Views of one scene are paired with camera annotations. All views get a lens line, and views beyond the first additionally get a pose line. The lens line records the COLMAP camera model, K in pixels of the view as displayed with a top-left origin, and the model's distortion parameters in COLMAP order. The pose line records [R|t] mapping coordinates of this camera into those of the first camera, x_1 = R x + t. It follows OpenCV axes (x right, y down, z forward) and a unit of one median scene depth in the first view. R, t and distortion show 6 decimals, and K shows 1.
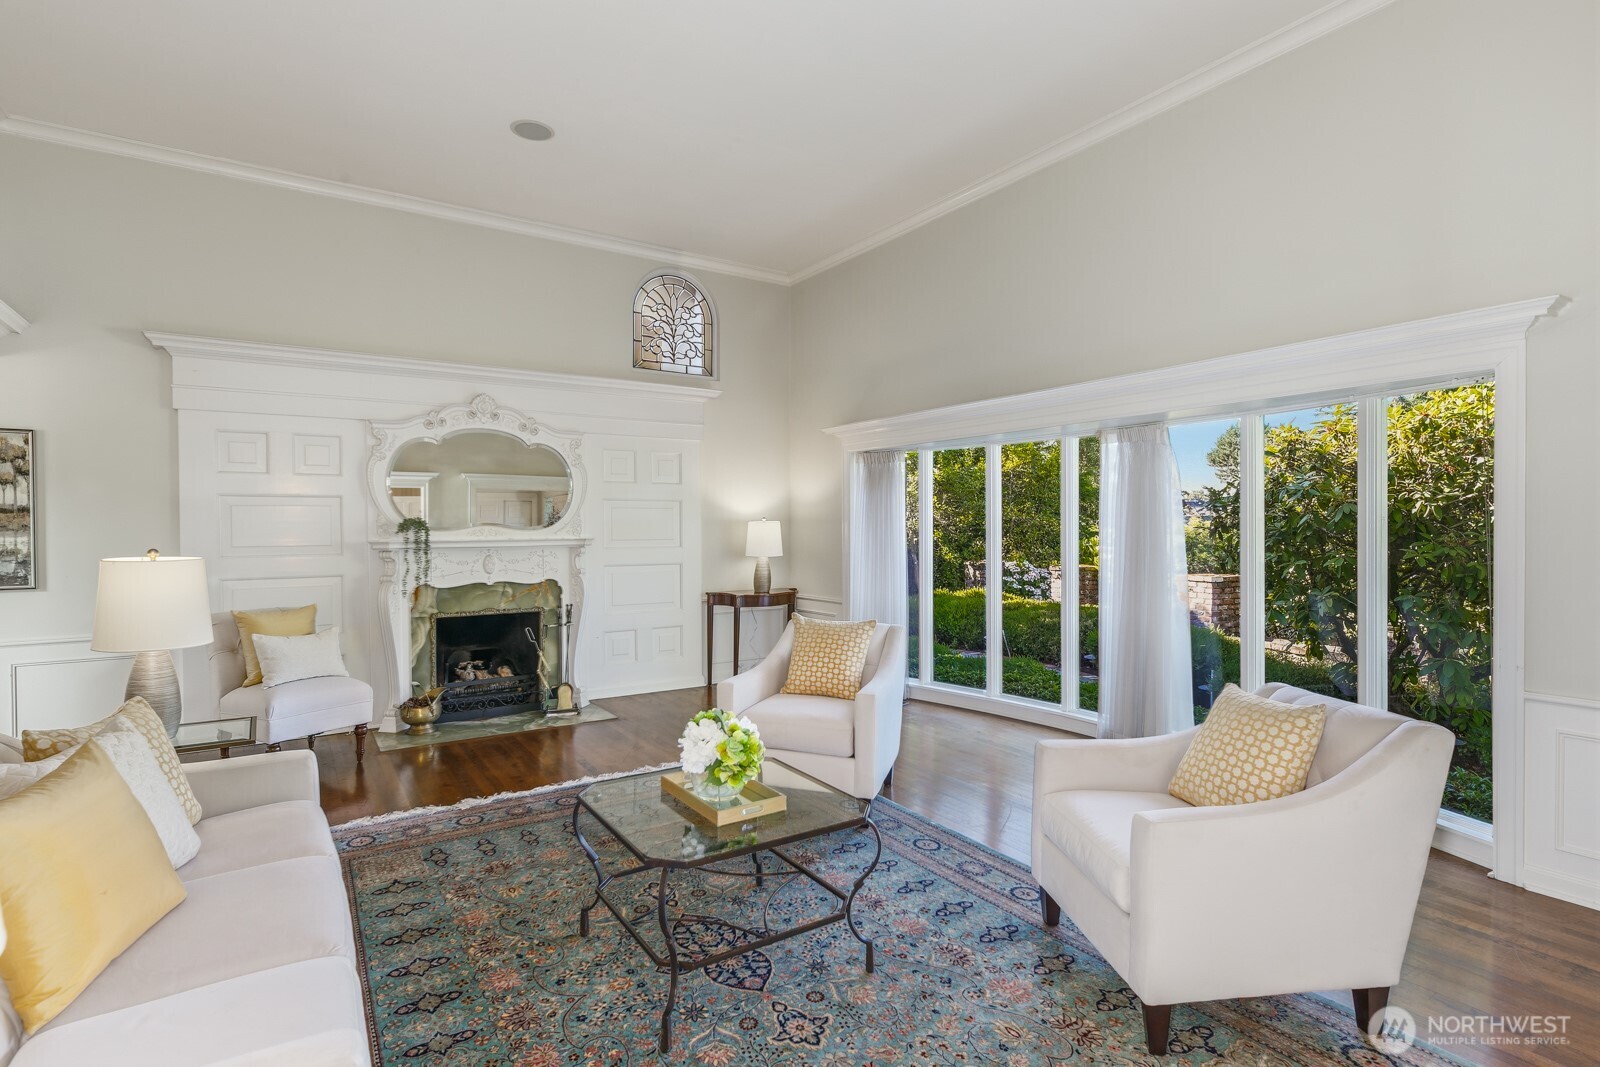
lens RADIAL K [[776.9, 0, 800.0], [0, 776.9, 533.5], [0, 0, 1]] dist [0.000300, 0.000155]
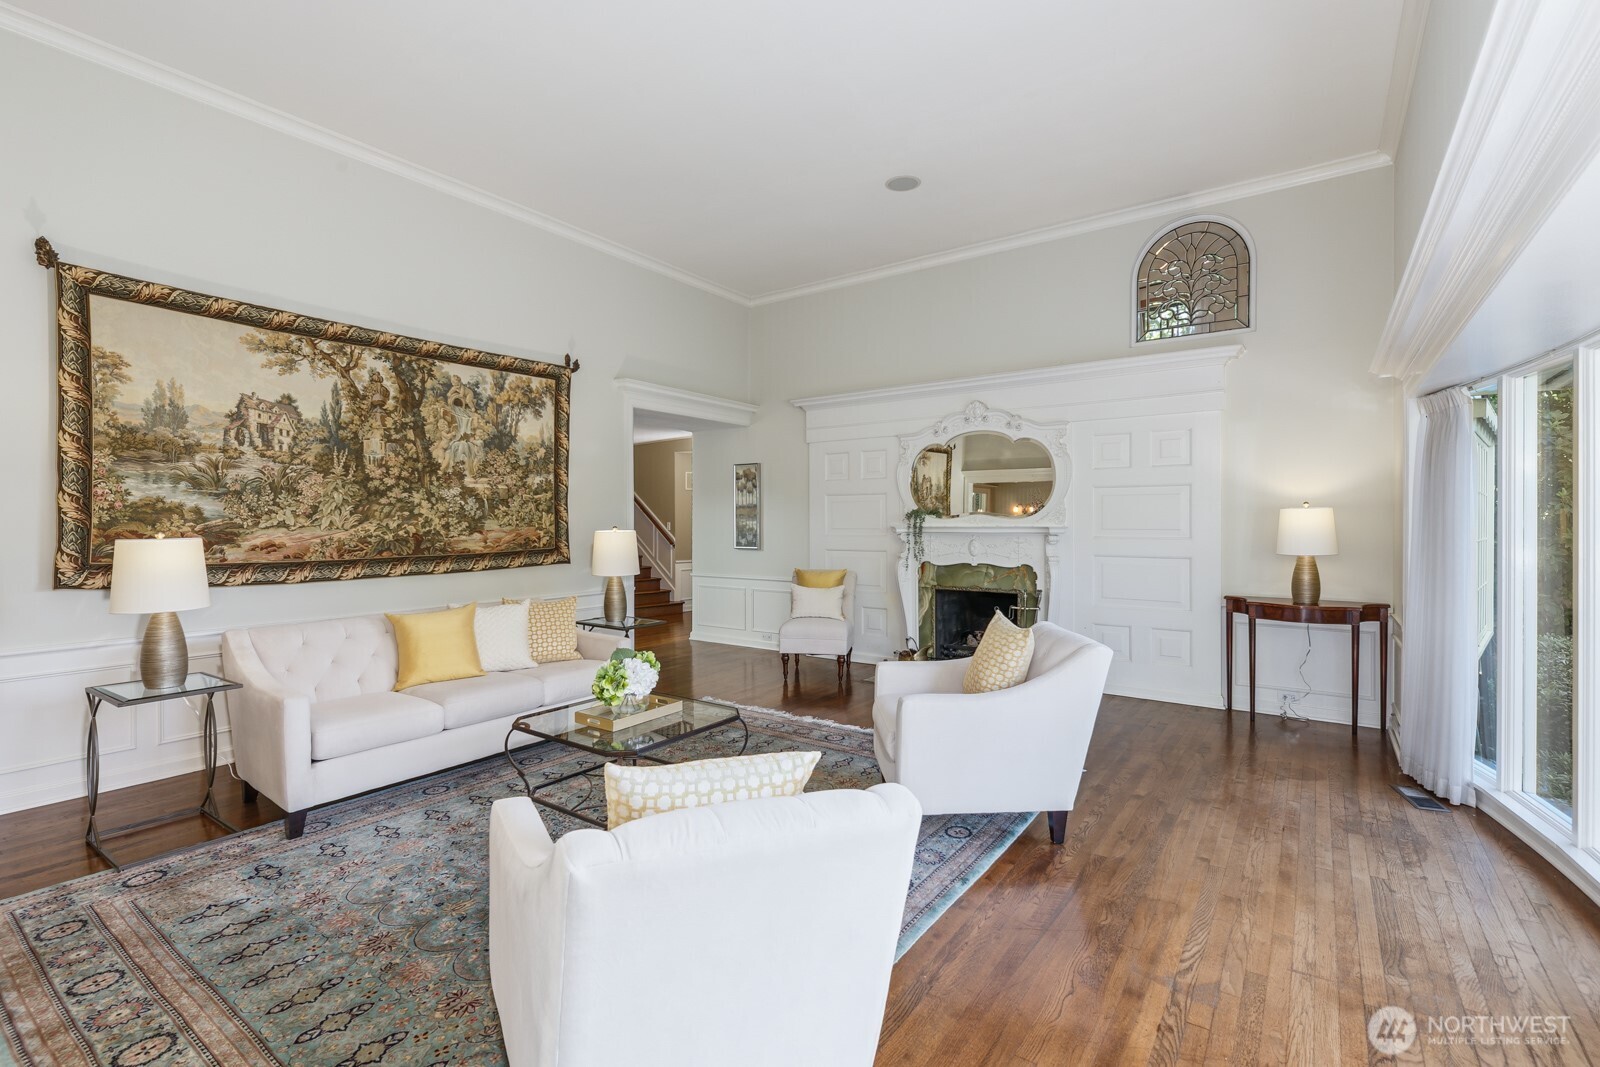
lens RADIAL K [[723.5, 0, 800.0], [0, 723.5, 533.5], [0, 0, 1]] dist [-0.001460, -0.000245]
pose [[0.370369, 0.019431, -0.928681, 0.501518], [-0.009200, 0.999809, 0.017250, 0.002239], [0.928839, 0.002155, 0.370477, 0.358939]]
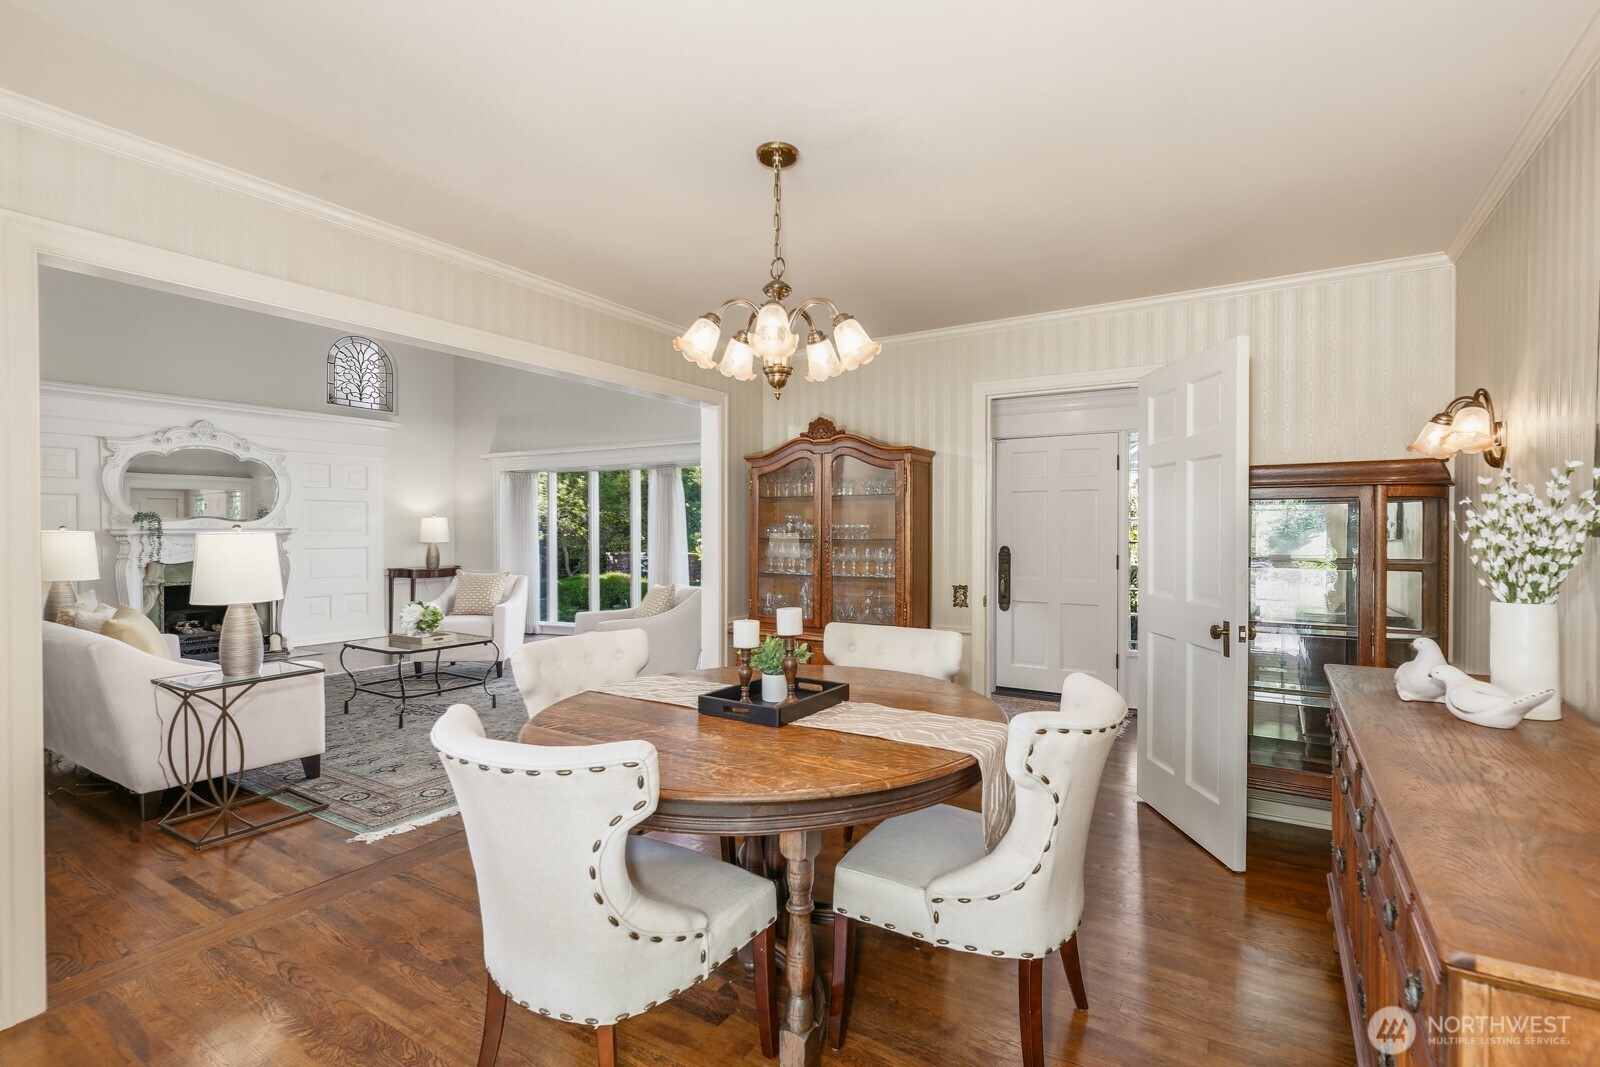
lens RADIAL K [[737.9, 0, 799.8], [0, 737.9, 536.0], [0, 0, 1]] dist [-0.000788, -0.000105]
pose [[0.910143, 0.000493, 0.414293, 0.002864], [-0.000556, 1.000000, 0.000032, 0.020565], [-0.414293, -0.000259, 0.910143, -0.591590]]
